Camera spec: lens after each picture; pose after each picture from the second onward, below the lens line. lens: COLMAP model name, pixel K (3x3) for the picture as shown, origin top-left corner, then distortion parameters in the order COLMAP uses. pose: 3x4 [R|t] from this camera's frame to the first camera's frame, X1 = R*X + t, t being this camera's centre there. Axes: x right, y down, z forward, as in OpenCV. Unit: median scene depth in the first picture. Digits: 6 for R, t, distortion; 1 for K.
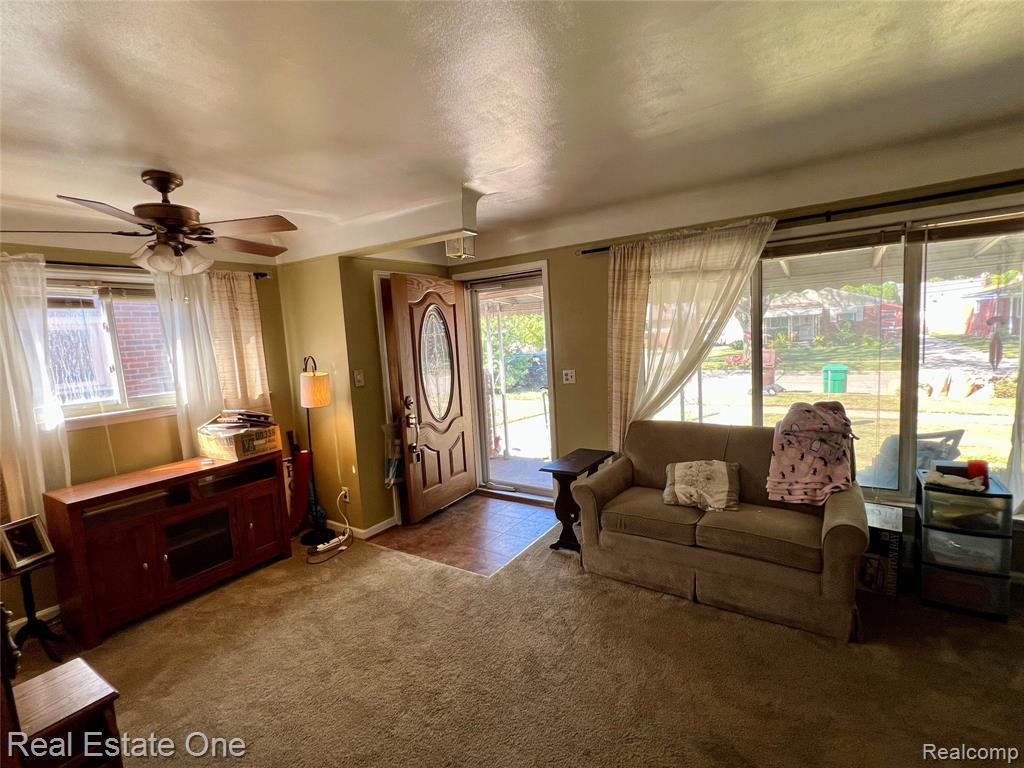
lens RADIAL K [[483.3, 0, 512.0], [0, 483.3, 384.0], [0, 0, 1]] dist [0.000607, -0.000011]
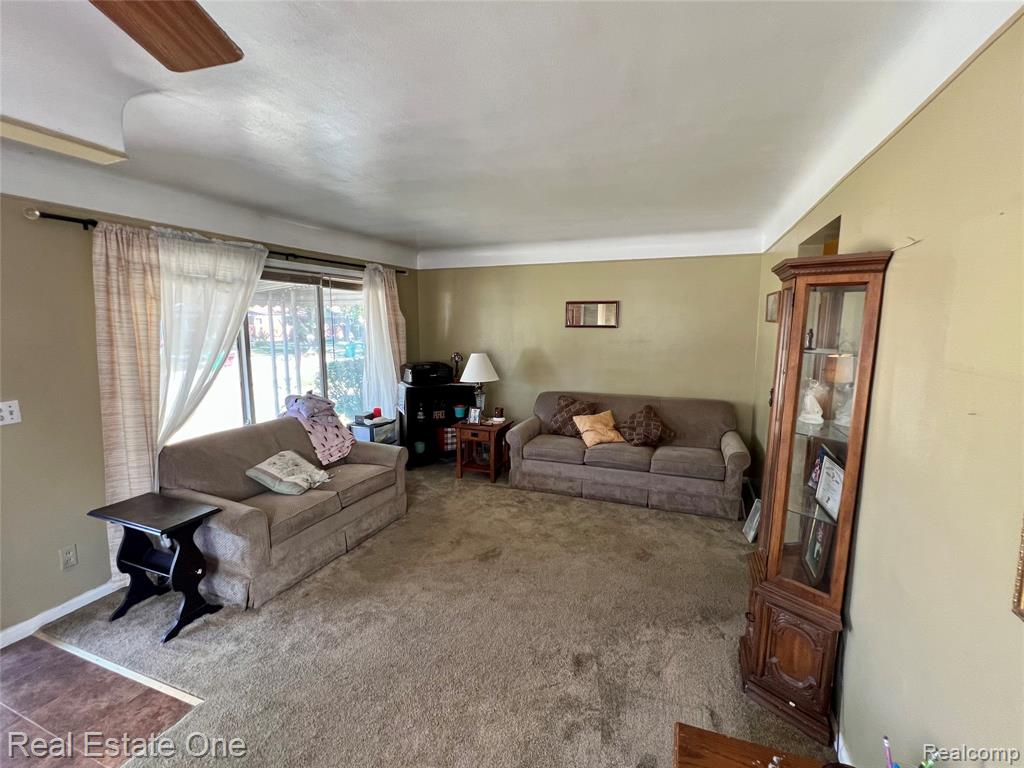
lens RADIAL K [[456.9, 0, 513.6], [0, 456.9, 384.5], [0, 0, 1]] dist [-0.002091, 0.000545]
pose [[-0.219602, -0.077875, 0.972477, -0.682432], [0.111520, 0.988271, 0.104322, -0.047375], [-0.969195, 0.131360, -0.208342, 0.620597]]
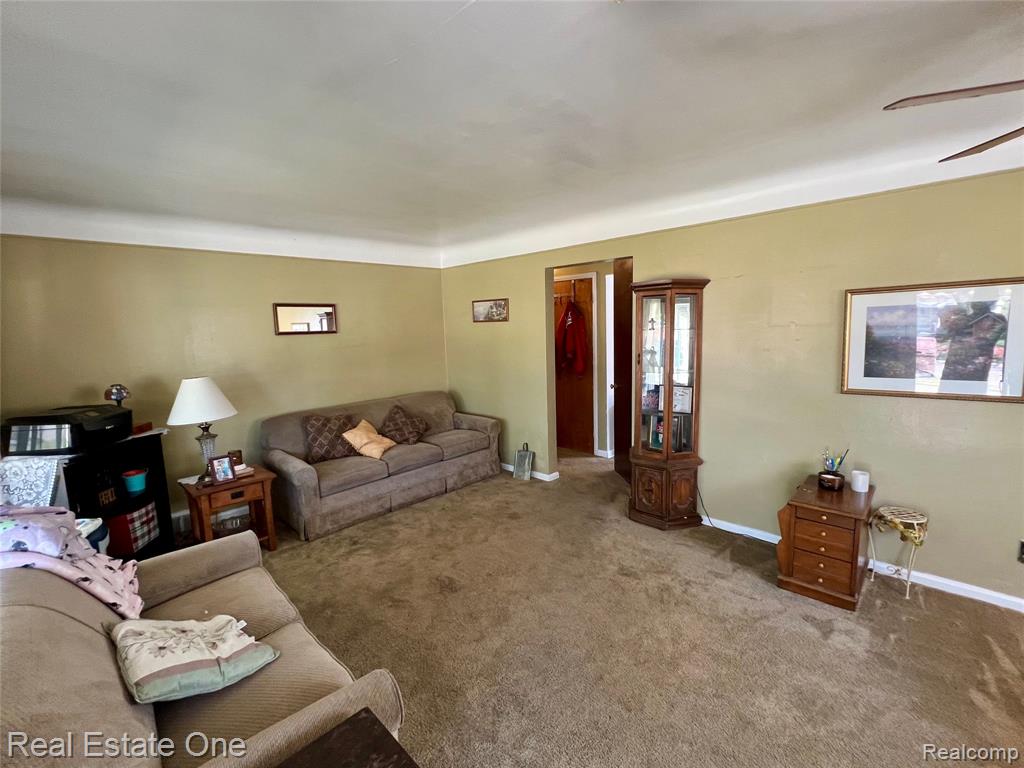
lens RADIAL K [[456.9, 0, 513.6], [0, 456.9, 384.5], [0, 0, 1]] dist [-0.002091, 0.000545]
pose [[-0.981074, 0.065862, 0.182086, -0.063160], [0.106258, 0.969257, 0.221922, -0.133865], [-0.161872, 0.237070, -0.957912, 1.222452]]
